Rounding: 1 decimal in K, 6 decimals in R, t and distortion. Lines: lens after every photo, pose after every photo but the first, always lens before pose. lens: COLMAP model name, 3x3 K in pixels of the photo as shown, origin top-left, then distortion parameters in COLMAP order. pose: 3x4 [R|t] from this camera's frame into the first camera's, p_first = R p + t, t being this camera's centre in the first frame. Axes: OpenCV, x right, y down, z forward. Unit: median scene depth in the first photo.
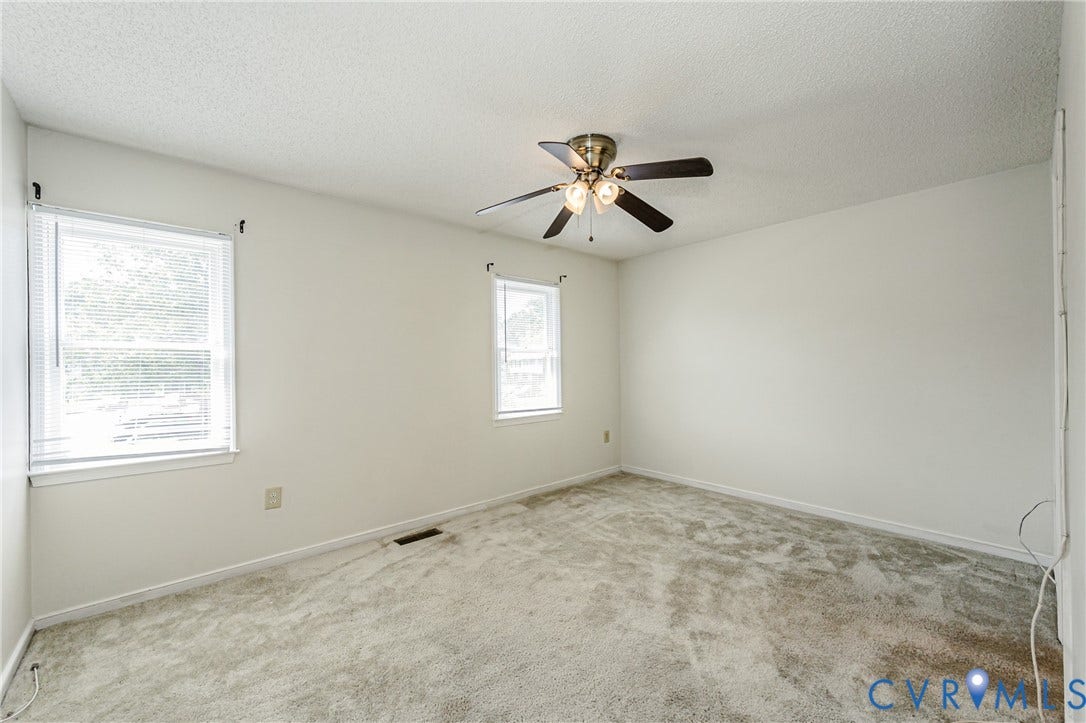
lens RADIAL K [[386.2, 0, 532.4], [0, 386.2, 365.7], [0, 0, 1]] dist [0.001203, 0.000082]
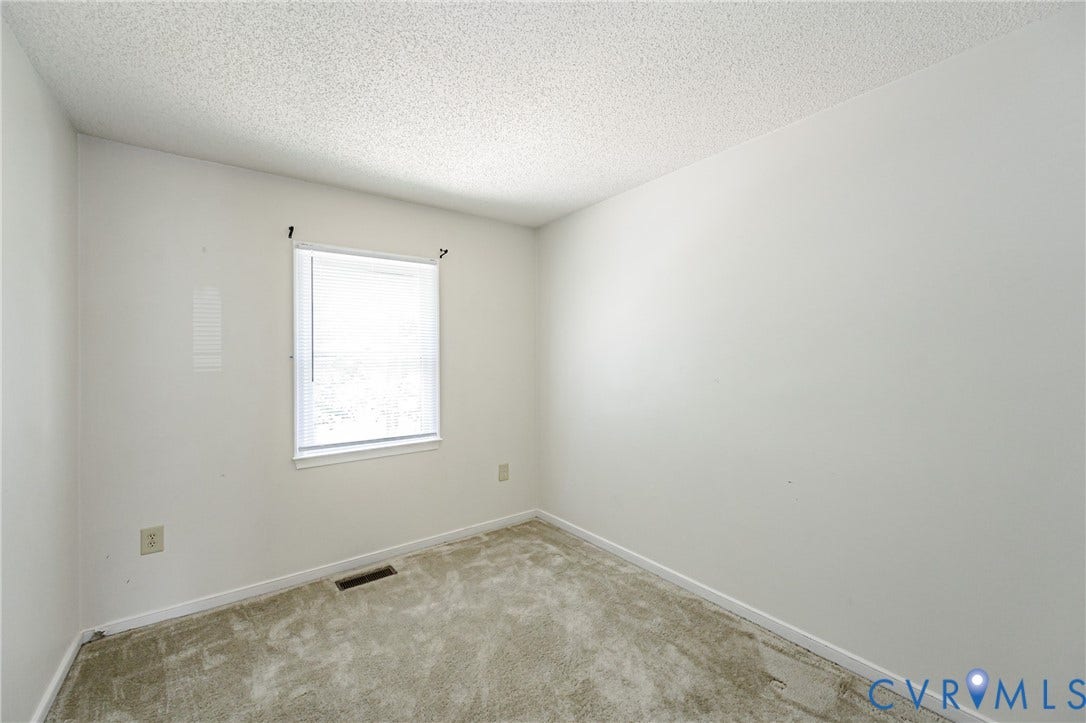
lens RADIAL K [[435.4, 0, 539.3], [0, 435.4, 367.2], [0, 0, 1]] dist [0.003686, 0.000933]
pose [[0.999818, -0.012434, -0.014436, 0.273348], [0.012417, 0.999922, -0.001255, -0.009842], [0.014451, 0.001076, 0.999895, 0.197040]]
